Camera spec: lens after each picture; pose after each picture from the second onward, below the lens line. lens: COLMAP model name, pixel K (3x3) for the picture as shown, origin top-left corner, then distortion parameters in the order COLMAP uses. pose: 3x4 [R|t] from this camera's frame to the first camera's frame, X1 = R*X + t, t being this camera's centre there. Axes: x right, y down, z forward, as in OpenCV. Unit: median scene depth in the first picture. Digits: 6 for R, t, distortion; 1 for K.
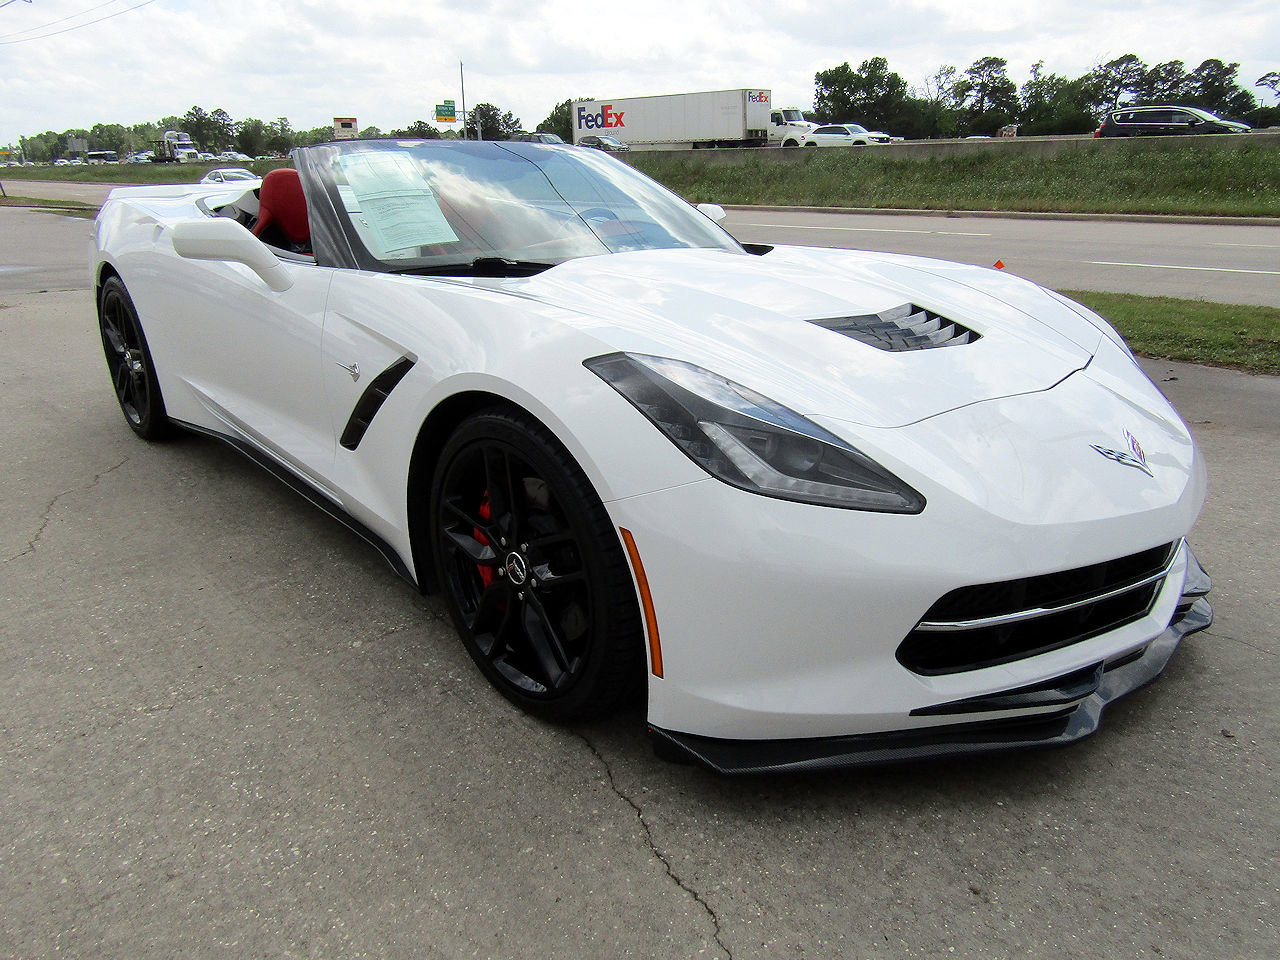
lens RADIAL K [[882.7, 0, 639.6], [0, 882.7, 478.2], [0, 0, 1]] dist [0.004206, -0.008045]
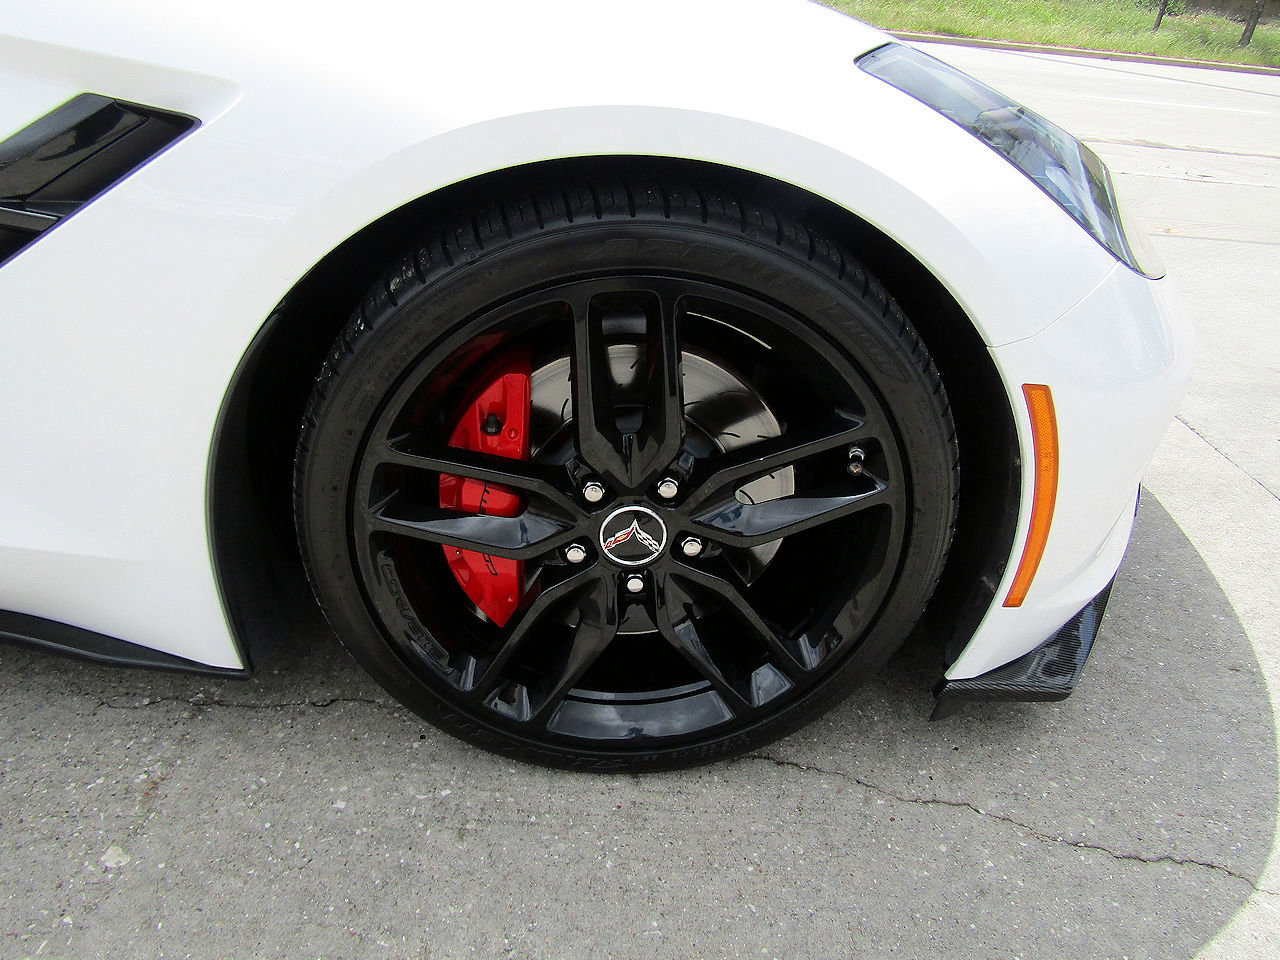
lens RADIAL K [[882.7, 0, 634.1], [0, 882.7, 479.6], [0, 0, 1]] dist [0.004206, -0.008045]
pose [[0.646343, -0.322230, 0.691671, -0.553027], [0.159794, 0.943519, 0.290238, -0.082872], [-0.746128, -0.077068, 0.661327, 0.797634]]
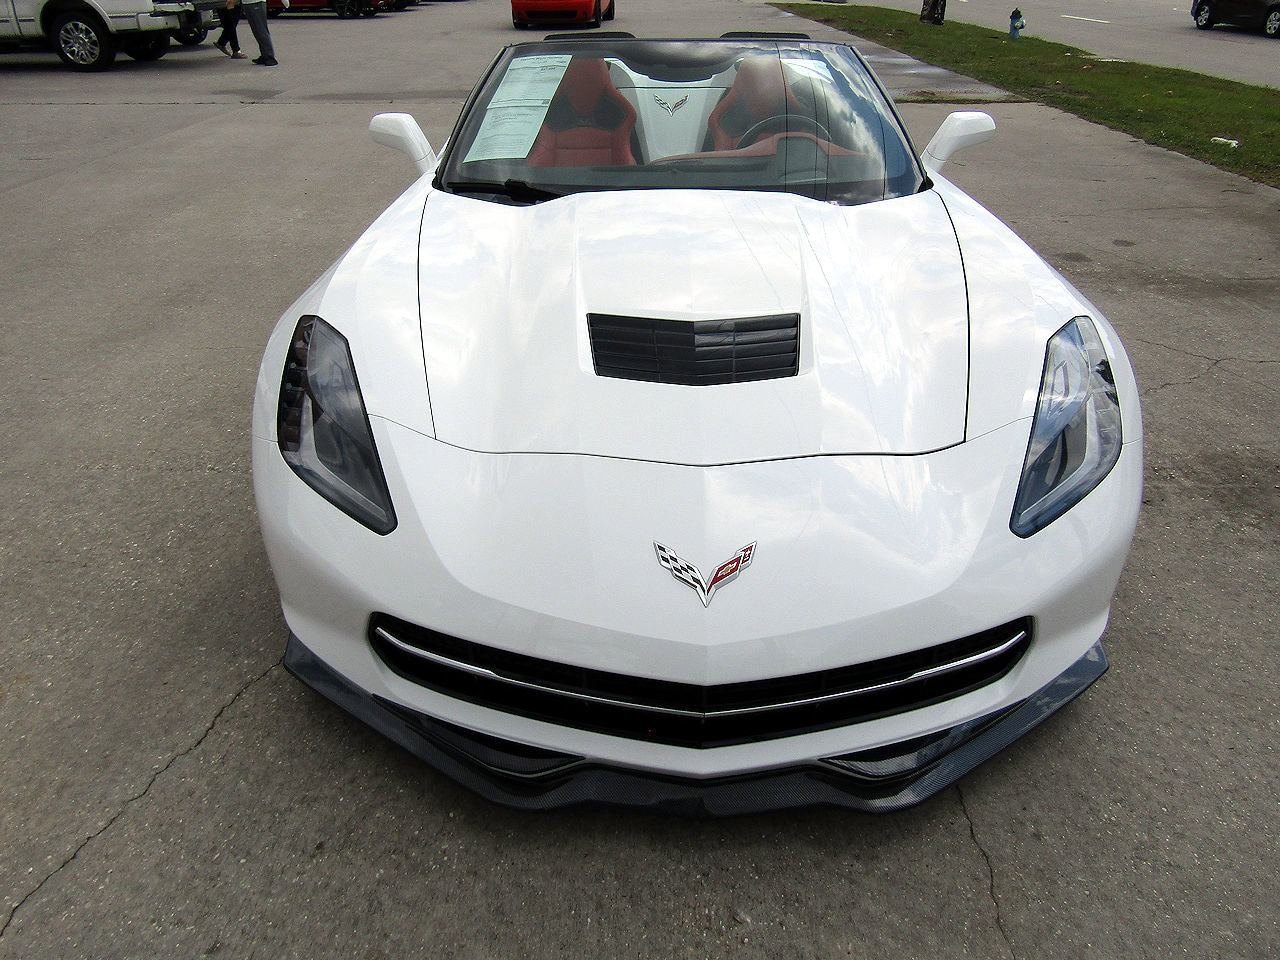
lens RADIAL K [[882.7, 0, 641.8], [0, 882.7, 483.6], [0, 0, 1]] dist [0.004206, -0.008045]
pose [[0.731584, 0.341283, -0.590179, 1.119998], [-0.208796, 0.936244, 0.282578, -0.374015], [0.648991, -0.083503, 0.756200, 0.390621]]
